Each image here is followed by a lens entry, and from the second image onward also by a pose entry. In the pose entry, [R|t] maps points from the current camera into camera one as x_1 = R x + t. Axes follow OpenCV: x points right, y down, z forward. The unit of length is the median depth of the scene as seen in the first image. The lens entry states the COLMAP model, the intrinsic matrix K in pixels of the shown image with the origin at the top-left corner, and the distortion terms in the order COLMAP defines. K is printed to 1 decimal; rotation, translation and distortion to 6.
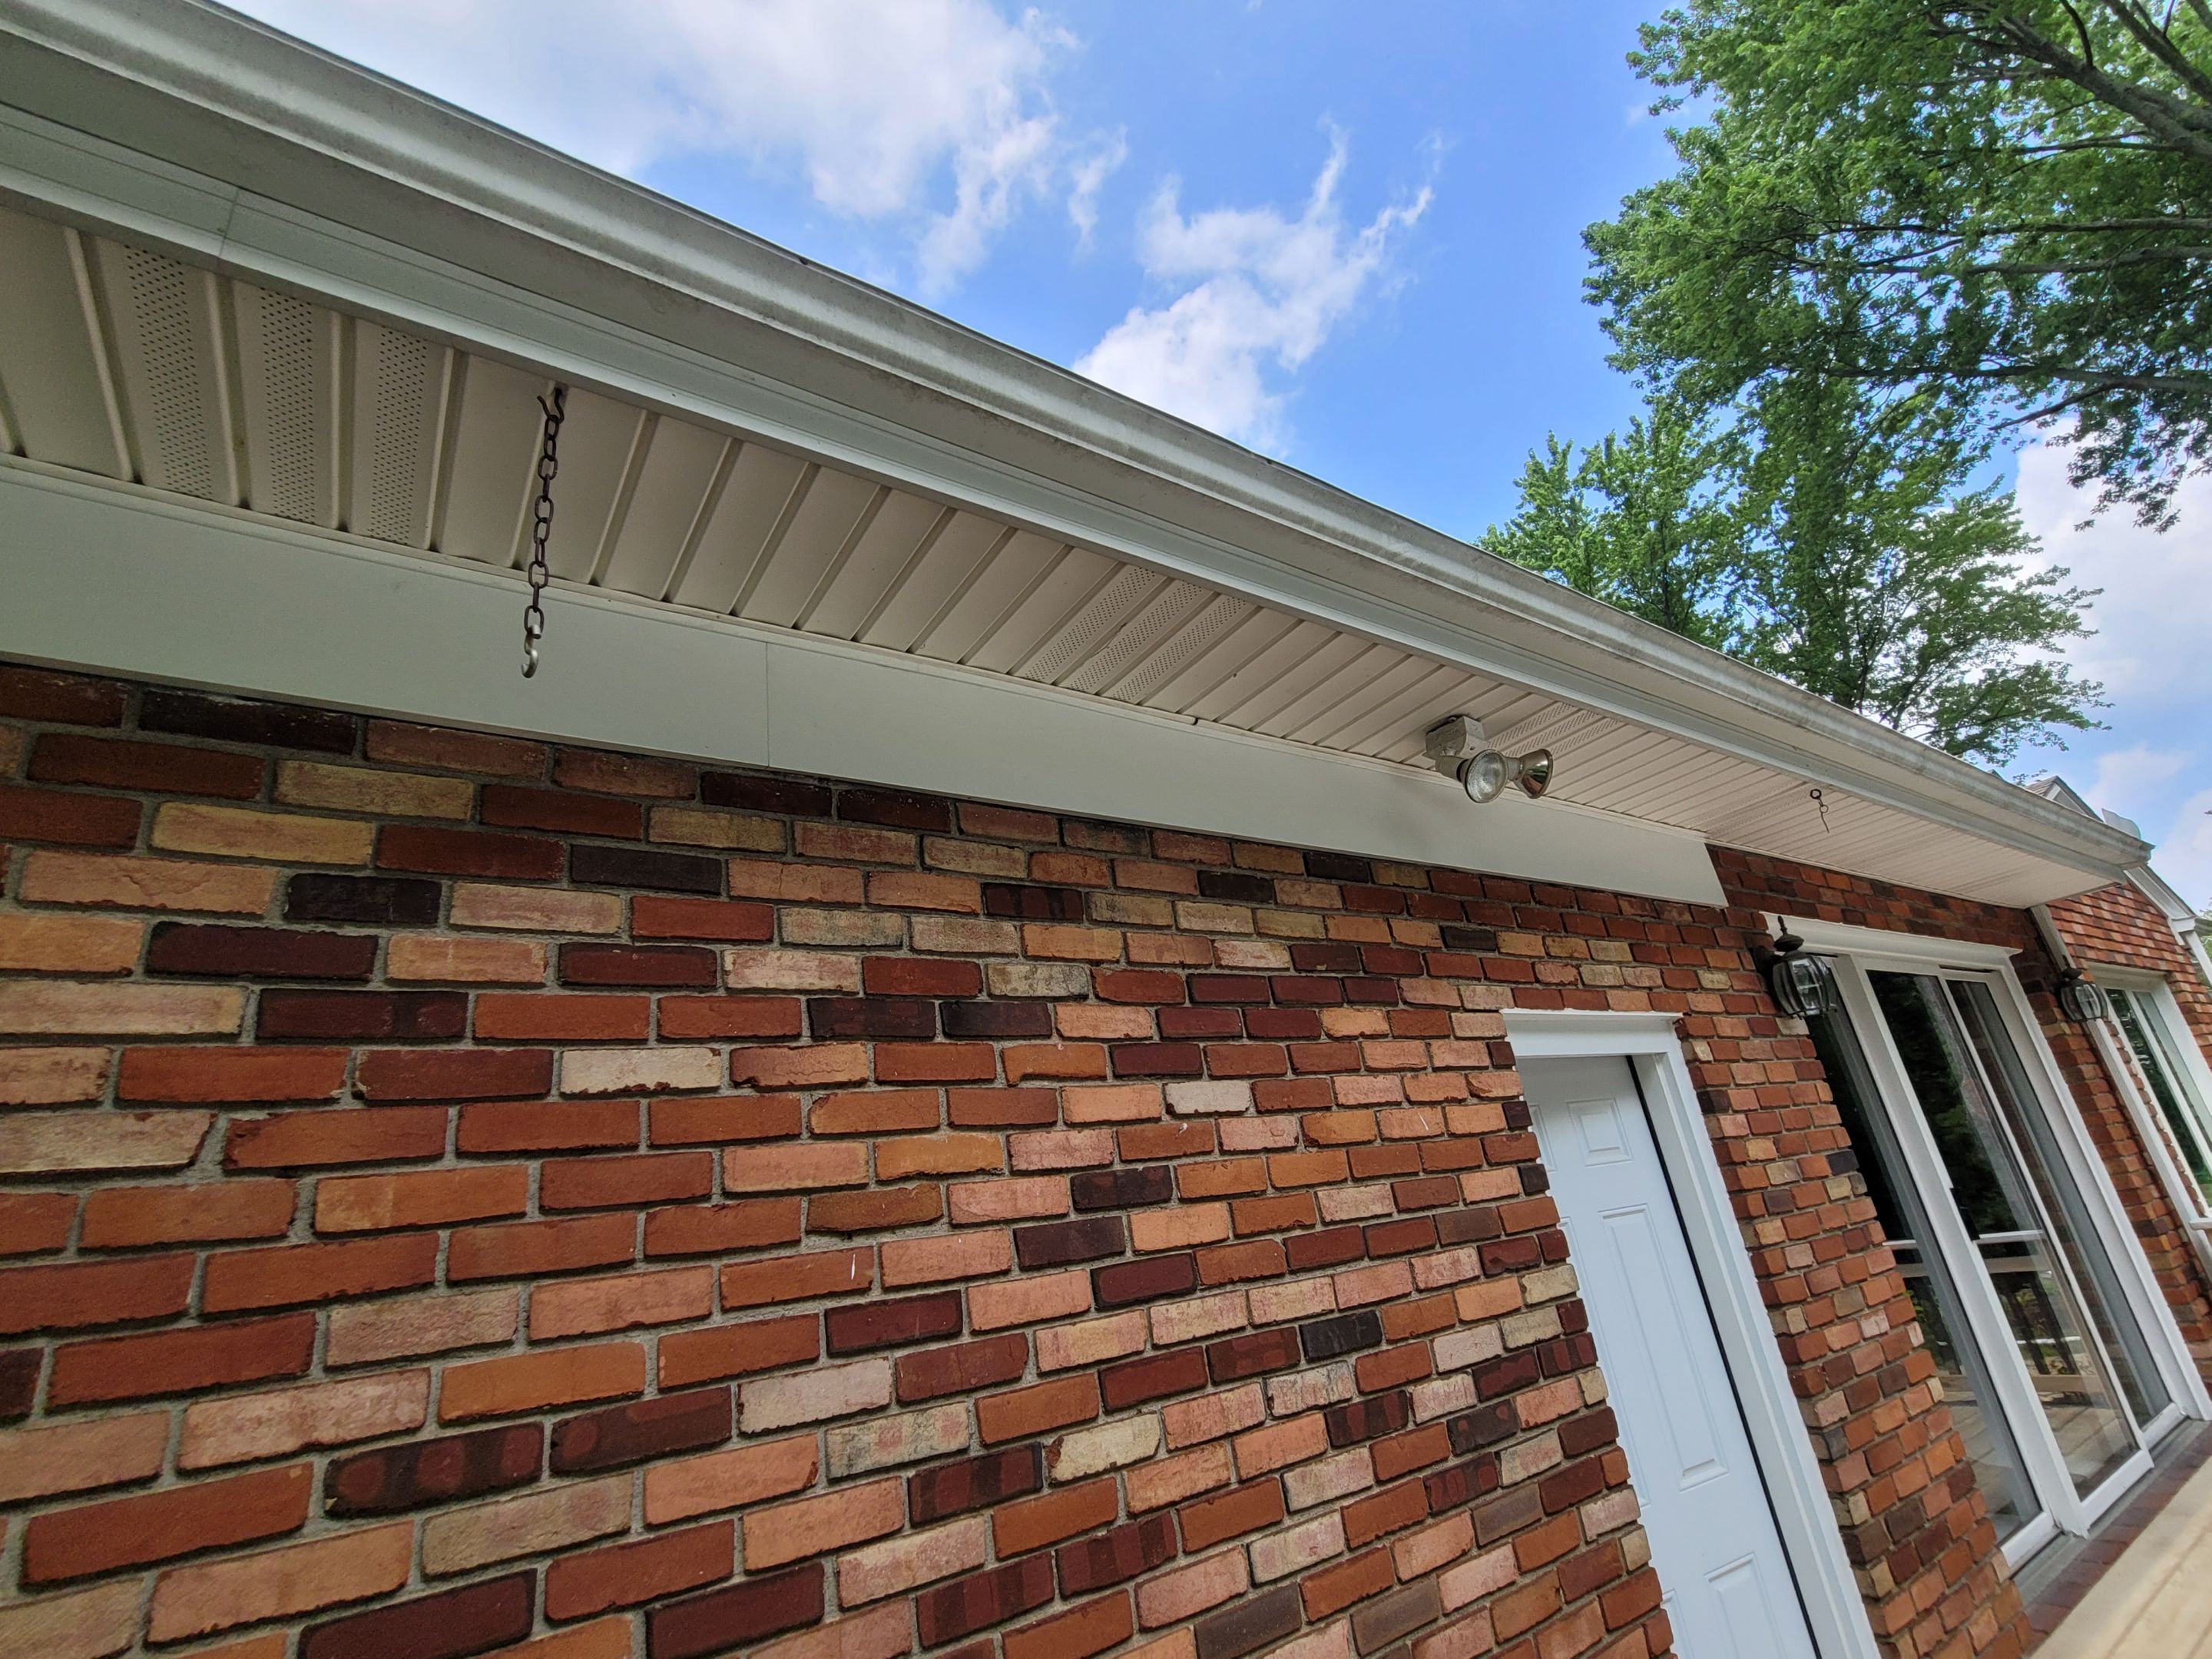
lens RADIAL K [[1023.3, 0, 1106.0], [0, 1023.3, 829.5], [0, 0, 1]] dist [0.000552, -0.001700]
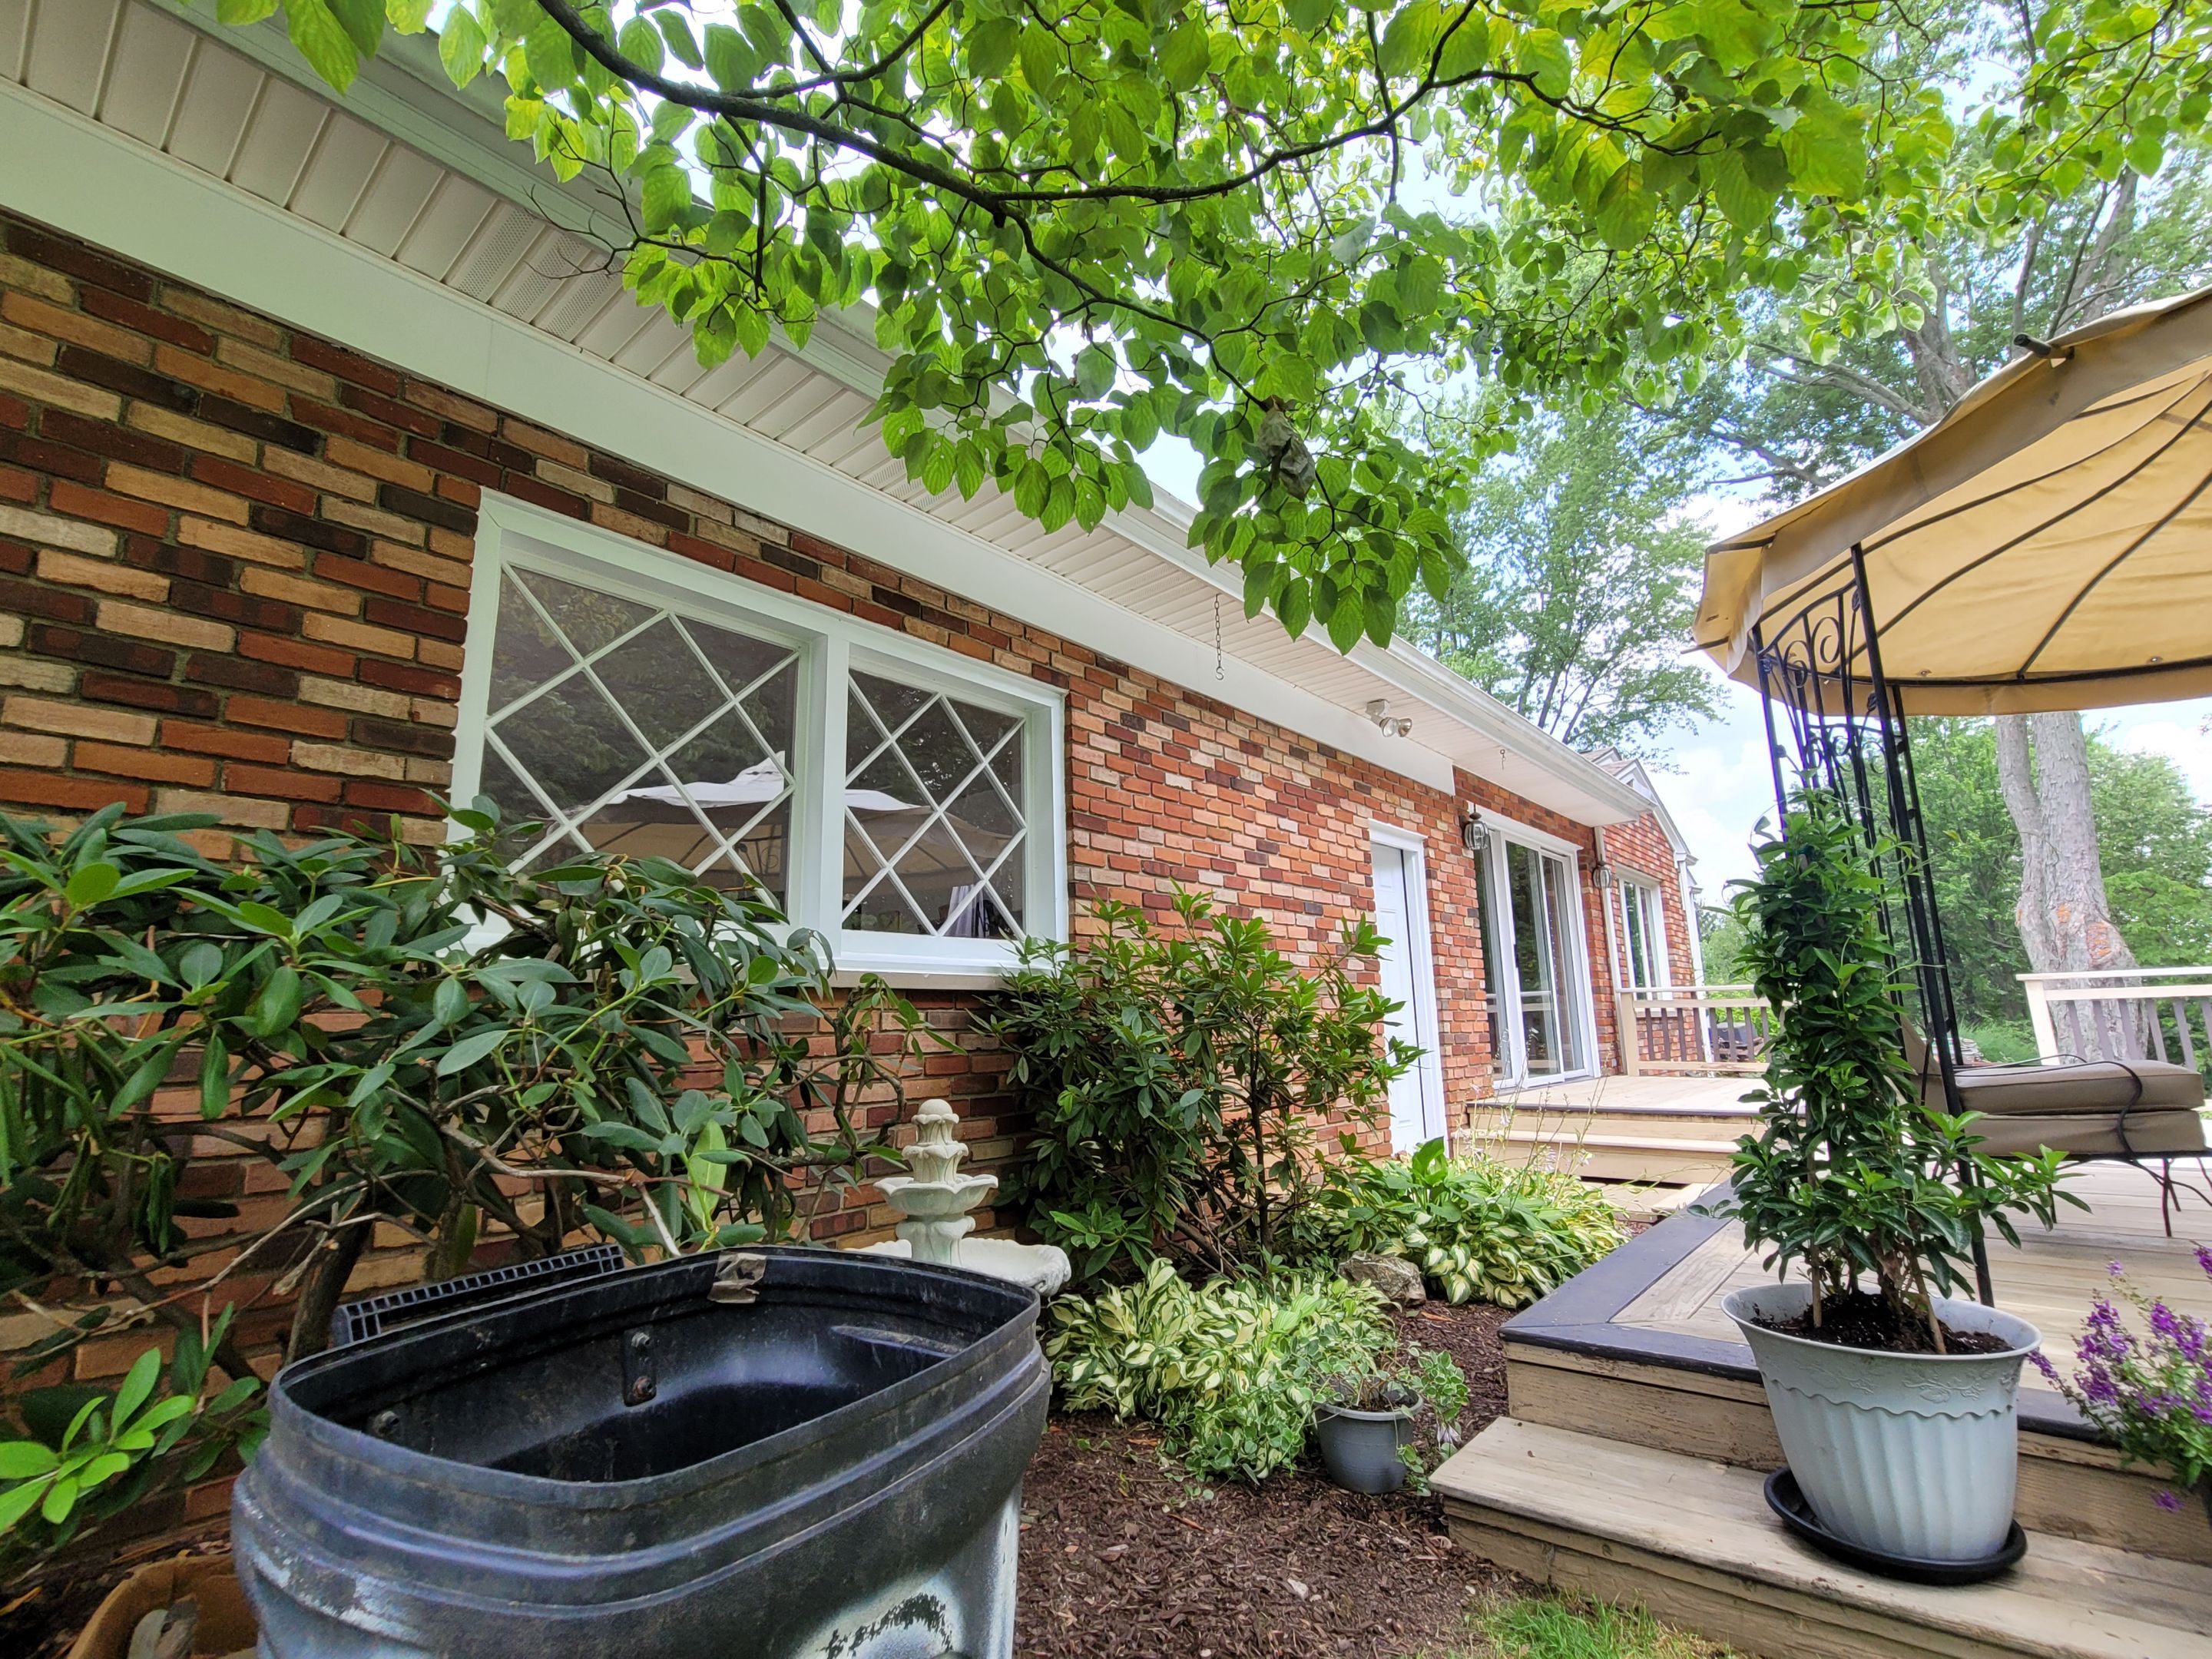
lens RADIAL K [[1023.3, 0, 1106.0], [0, 1023.3, 829.5], [0, 0, 1]] dist [0.000552, -0.001700]
pose [[0.958486, 0.152165, 0.241145, -0.697831], [-0.189733, 0.971657, 0.141012, -0.022328], [-0.212853, -0.180911, 0.960190, -1.068486]]
